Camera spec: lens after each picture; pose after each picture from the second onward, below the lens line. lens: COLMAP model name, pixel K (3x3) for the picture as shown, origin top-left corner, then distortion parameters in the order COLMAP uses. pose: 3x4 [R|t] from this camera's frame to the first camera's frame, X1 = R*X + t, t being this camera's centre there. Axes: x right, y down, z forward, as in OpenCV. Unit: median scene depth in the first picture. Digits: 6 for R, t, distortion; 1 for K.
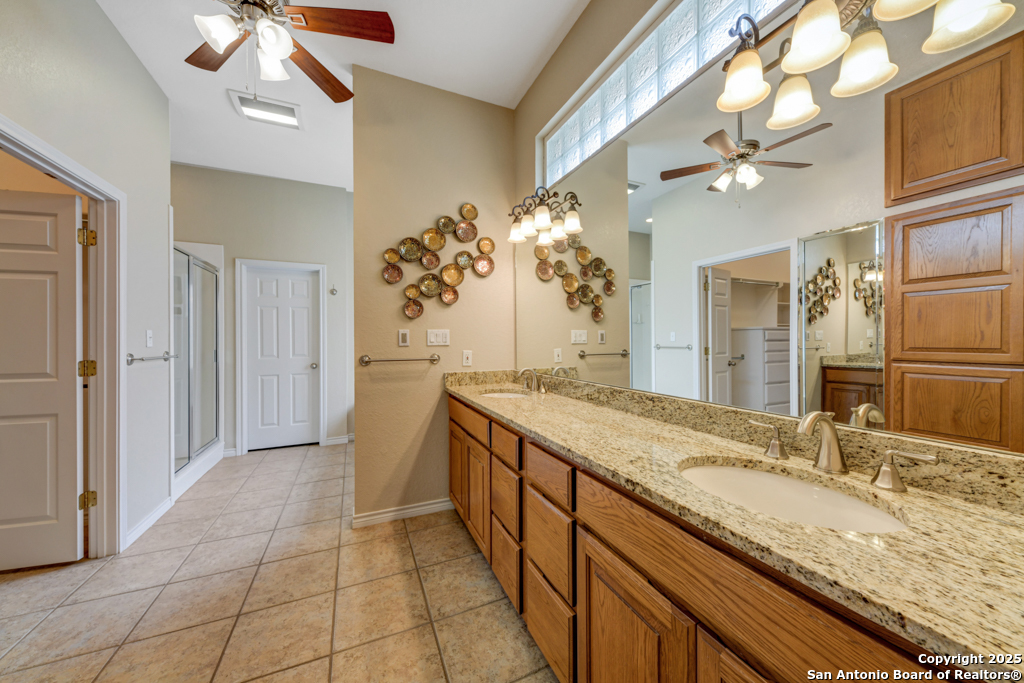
lens RADIAL K [[357.4, 0, 511.2], [0, 357.4, 339.9], [0, 0, 1]] dist [0.000648, -0.000048]
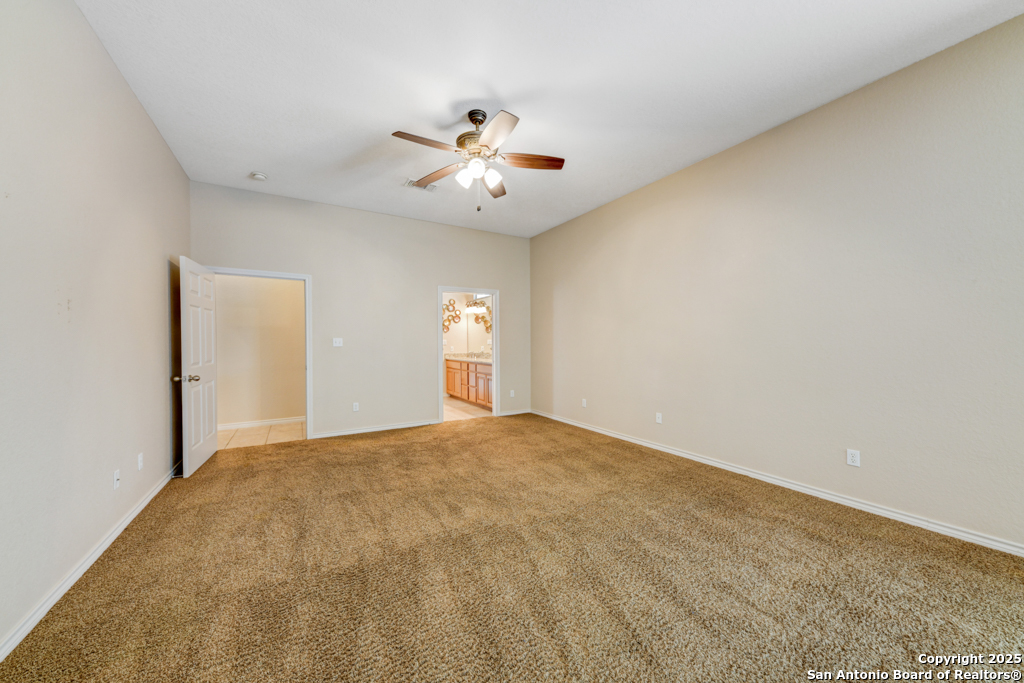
lens RADIAL K [[357.4, 0, 512.7], [0, 357.4, 342.9], [0, 0, 1]] dist [0.000648, -0.000048]
pose [[0.991819, 0.005085, 0.127549, 0.006328], [-0.004669, 0.999983, -0.003558, 0.003850], [-0.127565, 0.002934, 0.991826, -2.162000]]
